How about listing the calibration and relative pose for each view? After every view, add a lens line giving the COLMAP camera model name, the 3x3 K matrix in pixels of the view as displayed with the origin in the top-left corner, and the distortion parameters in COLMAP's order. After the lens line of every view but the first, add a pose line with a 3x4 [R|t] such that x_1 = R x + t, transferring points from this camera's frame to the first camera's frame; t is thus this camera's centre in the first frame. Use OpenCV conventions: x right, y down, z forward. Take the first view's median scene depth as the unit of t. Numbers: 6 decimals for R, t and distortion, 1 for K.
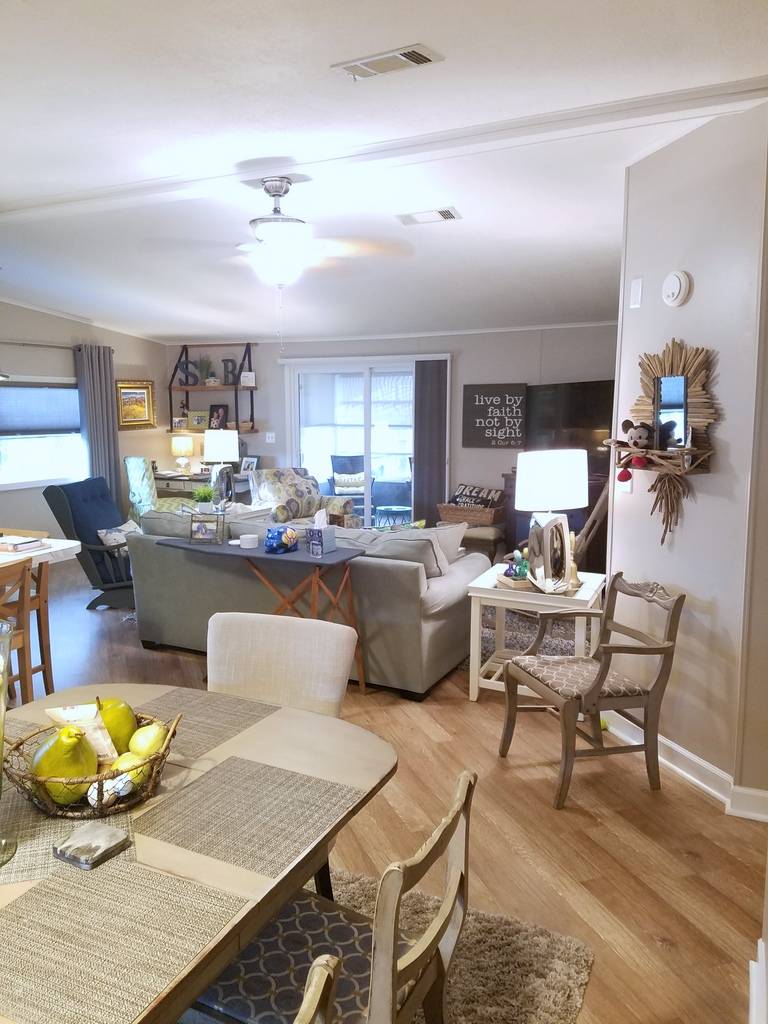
lens RADIAL K [[775.5, 0, 383.2], [0, 775.5, 517.9], [0, 0, 1]] dist [0.024989, -0.024460]
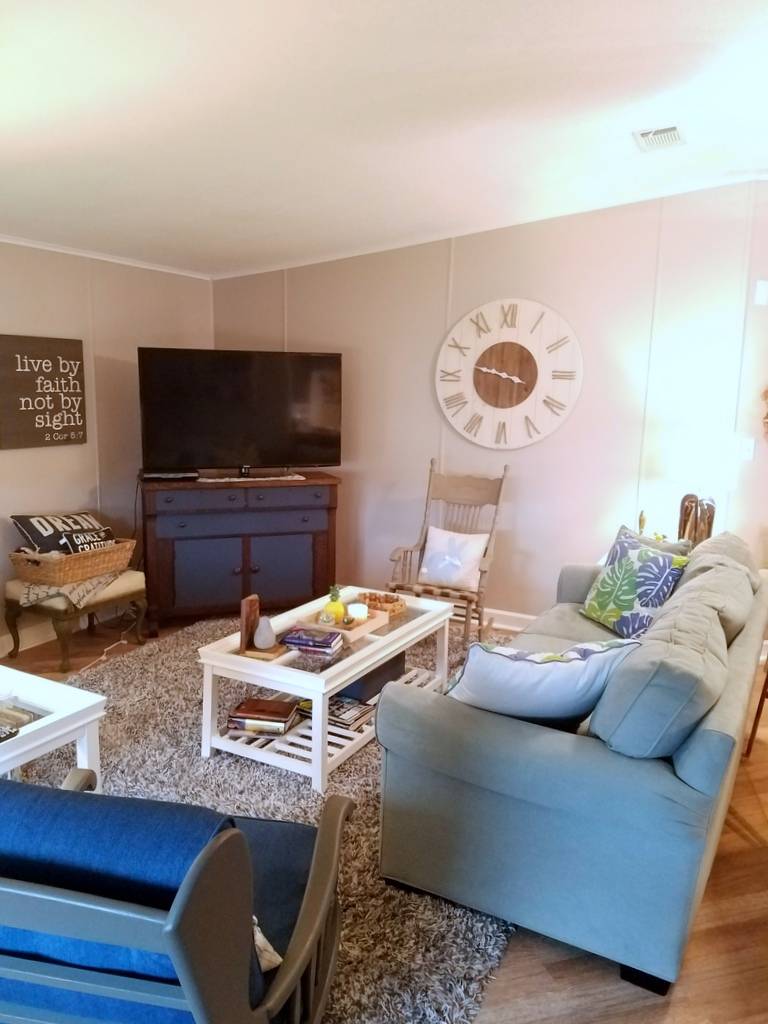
lens RADIAL K [[775.5, 0, 382.7], [0, 775.5, 506.7], [0, 0, 1]] dist [0.024989, -0.024460]
pose [[0.065111, -0.149035, 0.986686, -0.441029], [0.127477, 0.981925, 0.139904, -0.096716], [-0.989702, 0.116670, 0.082933, 0.713844]]
